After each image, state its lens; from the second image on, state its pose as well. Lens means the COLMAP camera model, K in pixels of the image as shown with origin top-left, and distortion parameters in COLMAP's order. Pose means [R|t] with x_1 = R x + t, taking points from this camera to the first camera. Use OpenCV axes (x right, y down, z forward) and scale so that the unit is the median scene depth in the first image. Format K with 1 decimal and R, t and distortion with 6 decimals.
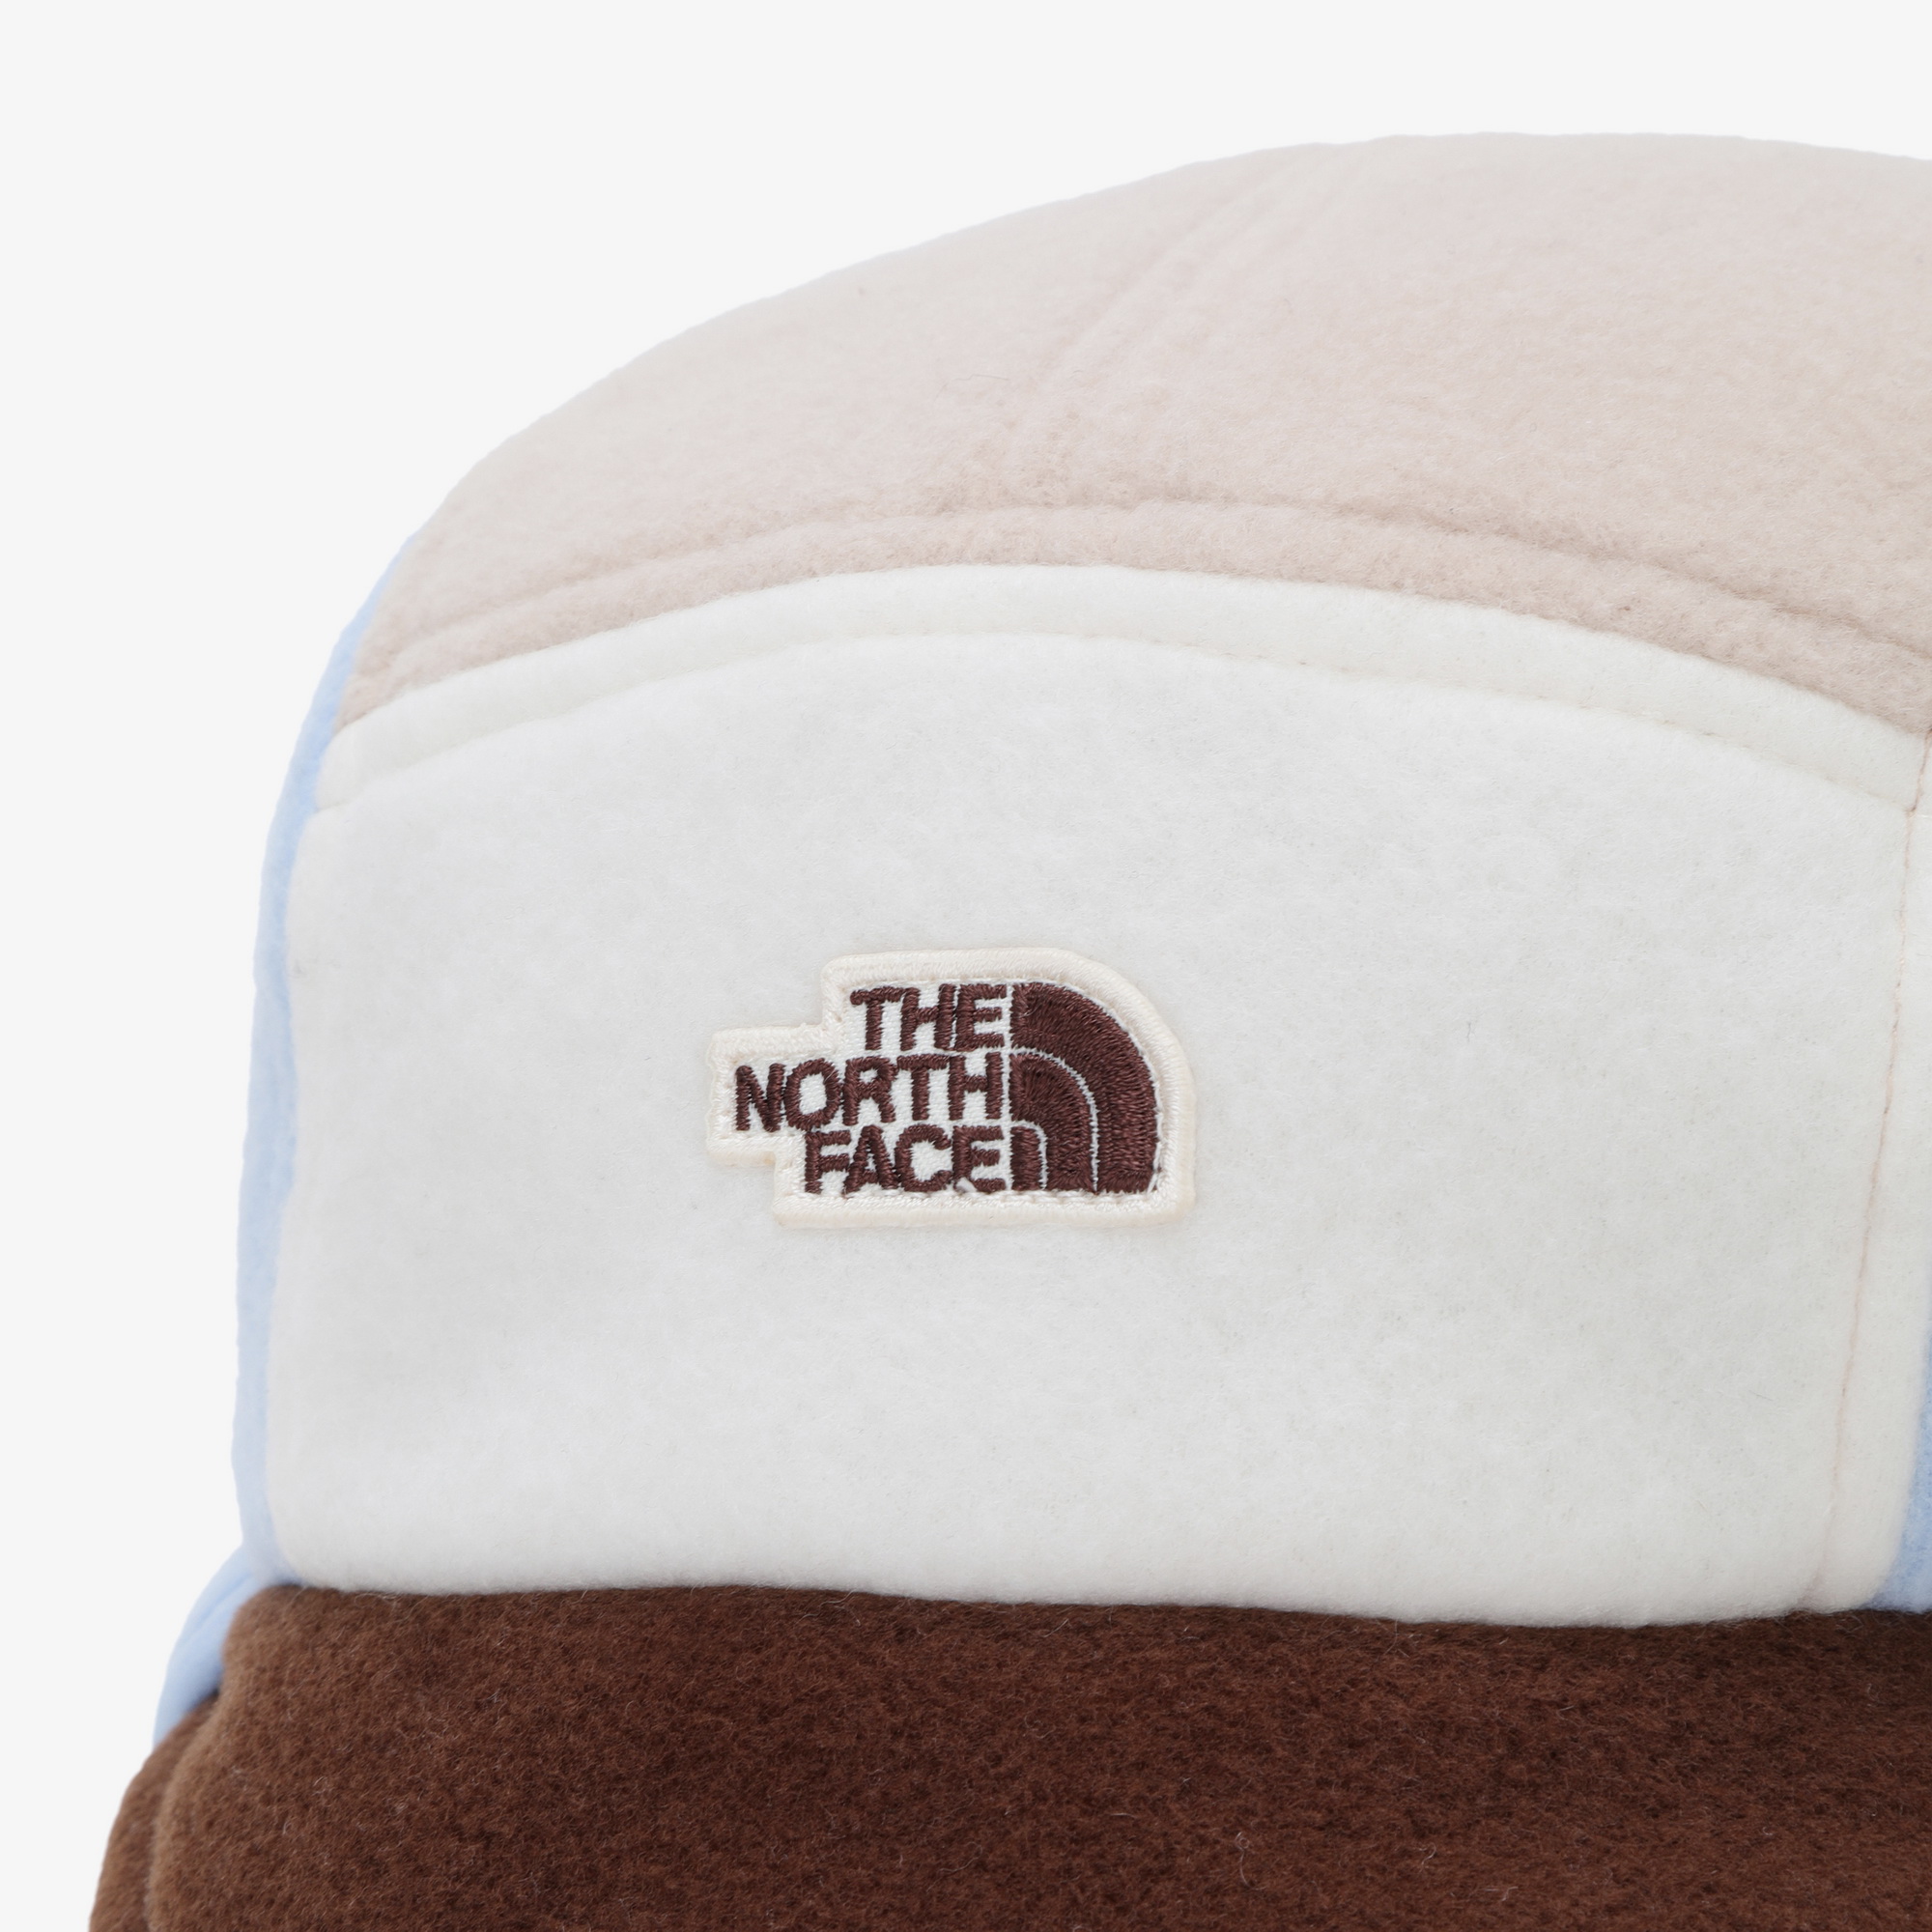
lens RADIAL K [[8271.6, 0, 966.0], [0, 8271.6, 966.0], [0, 0, 1]] dist [0.191949, 3.520833]
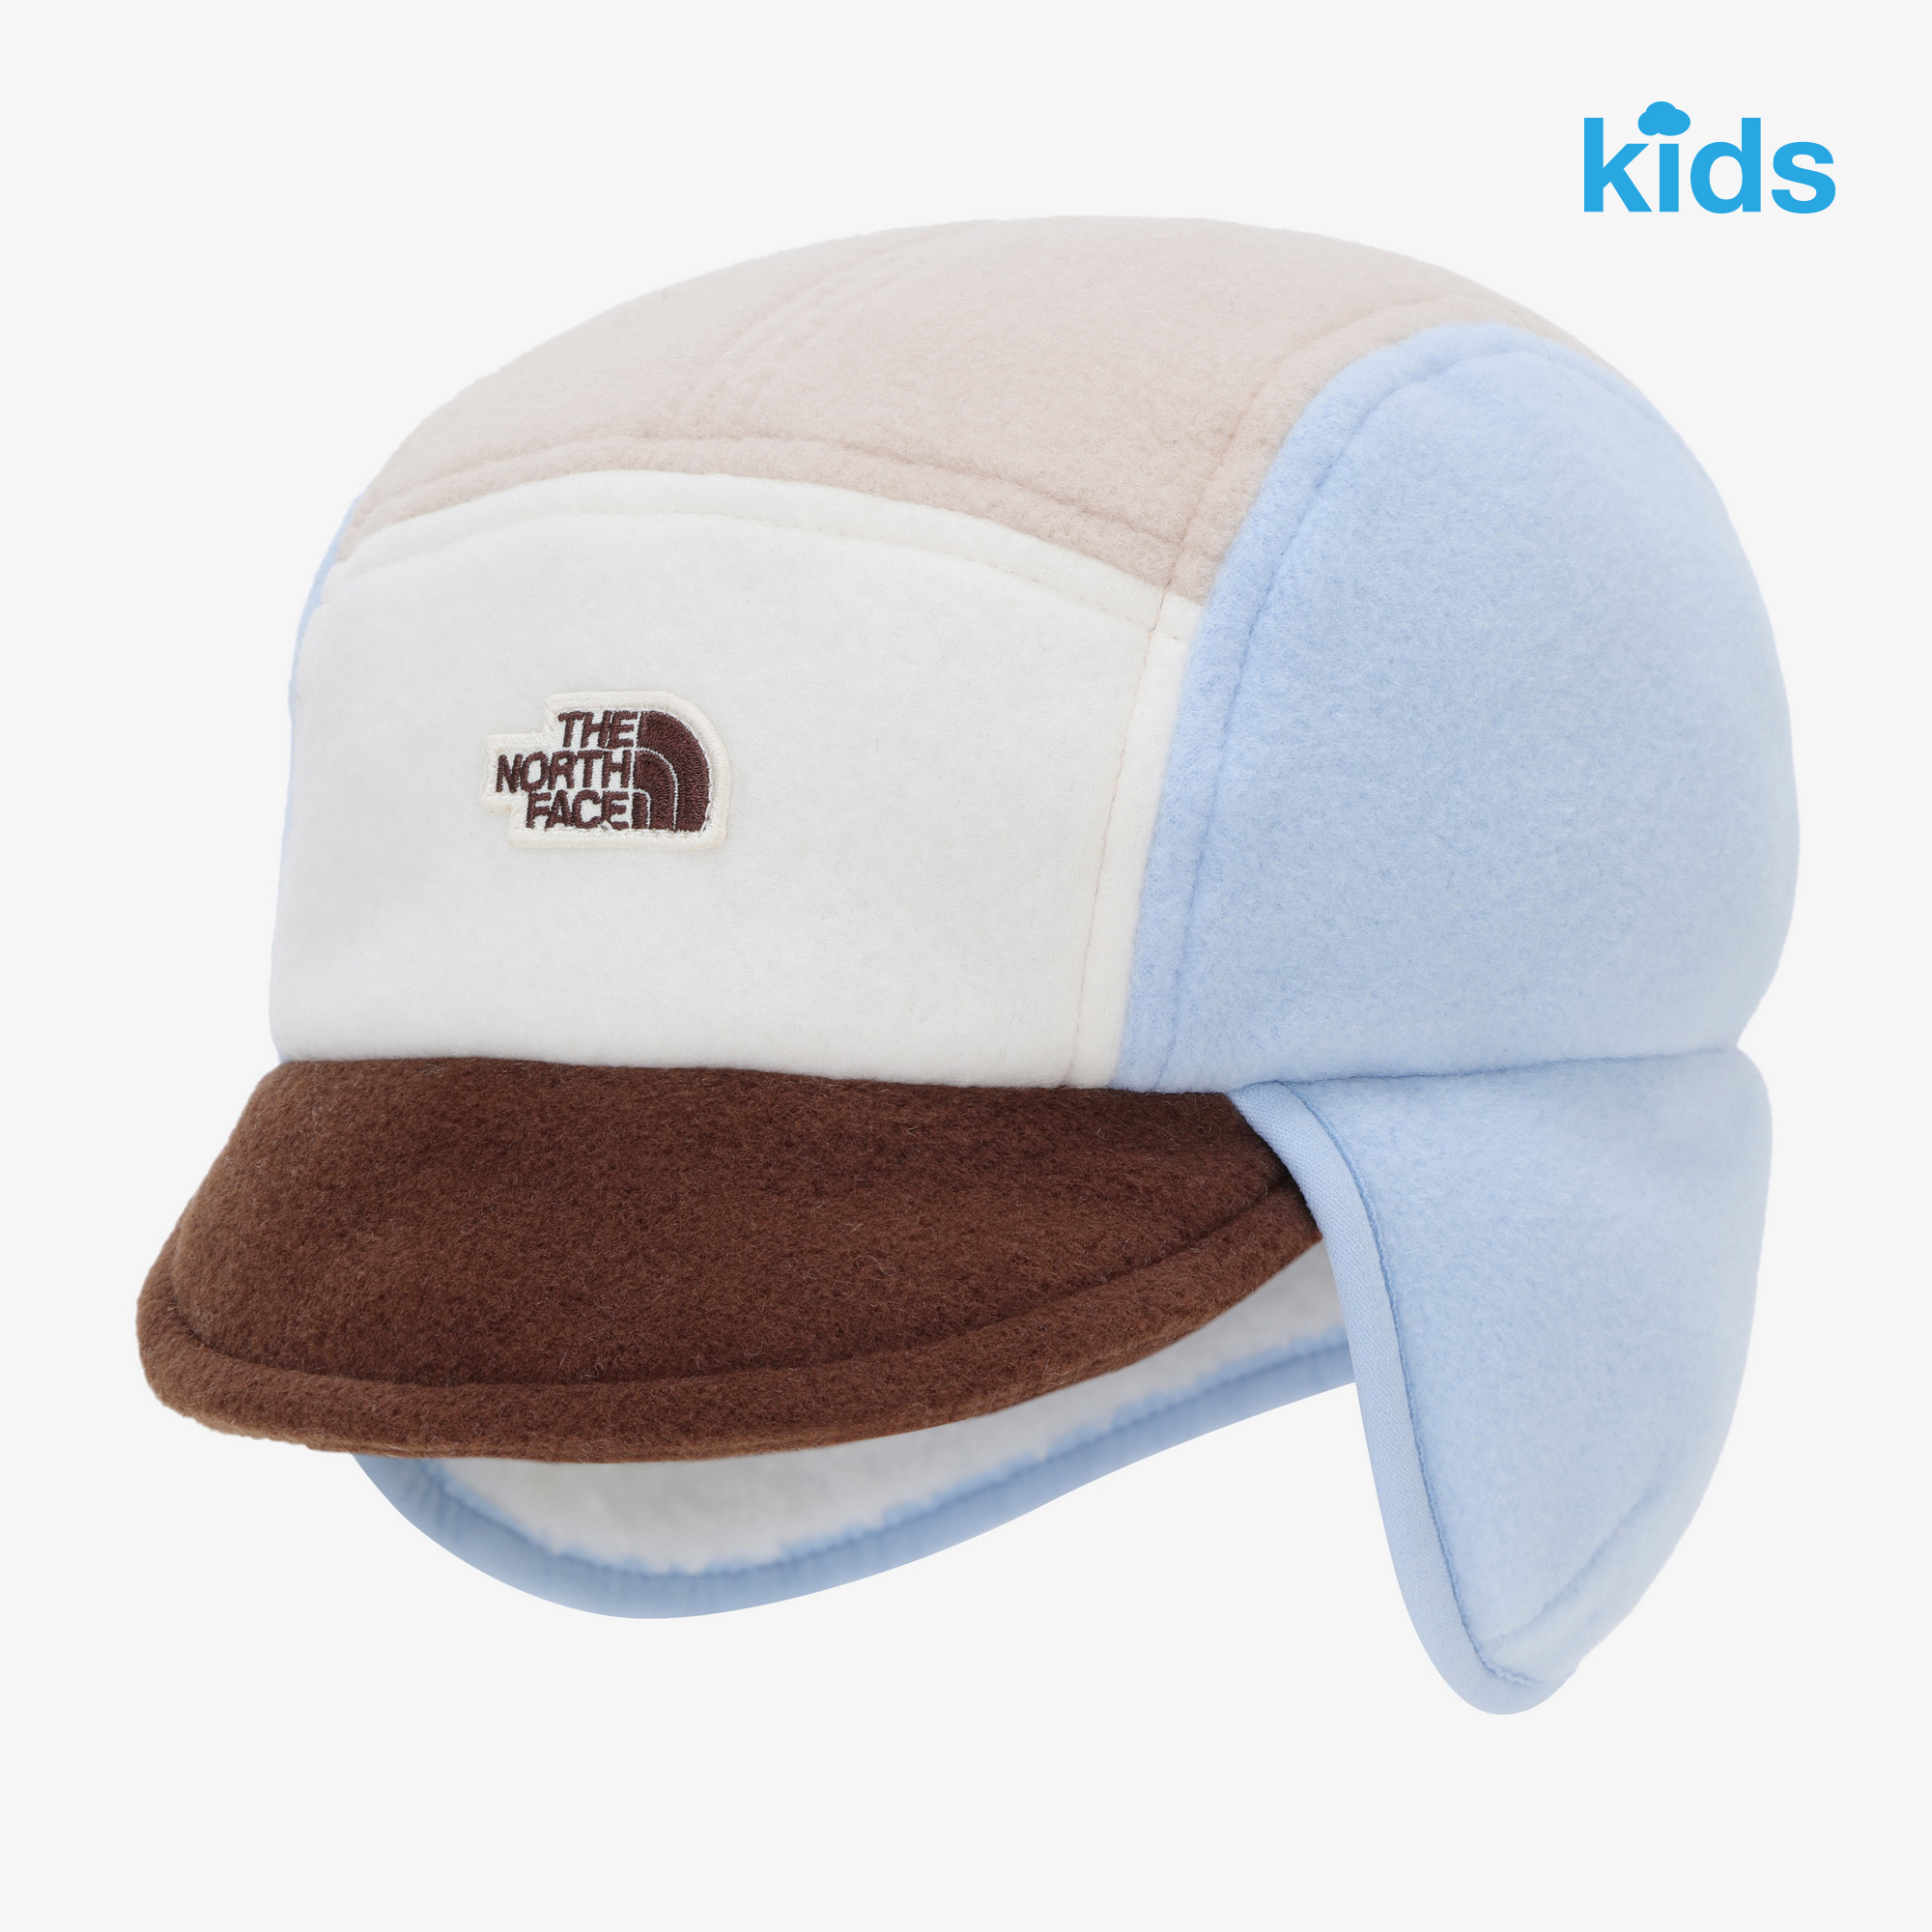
lens RADIAL K [[8271.6, 0, 966.0], [0, 8271.6, 966.0], [0, 0, 1]] dist [0.191949, 3.520833]
pose [[0.990109, 0.040868, -0.134217, 0.309422], [-0.039511, 0.999138, 0.012755, 0.030845], [0.134623, -0.007326, 0.990870, -0.718415]]
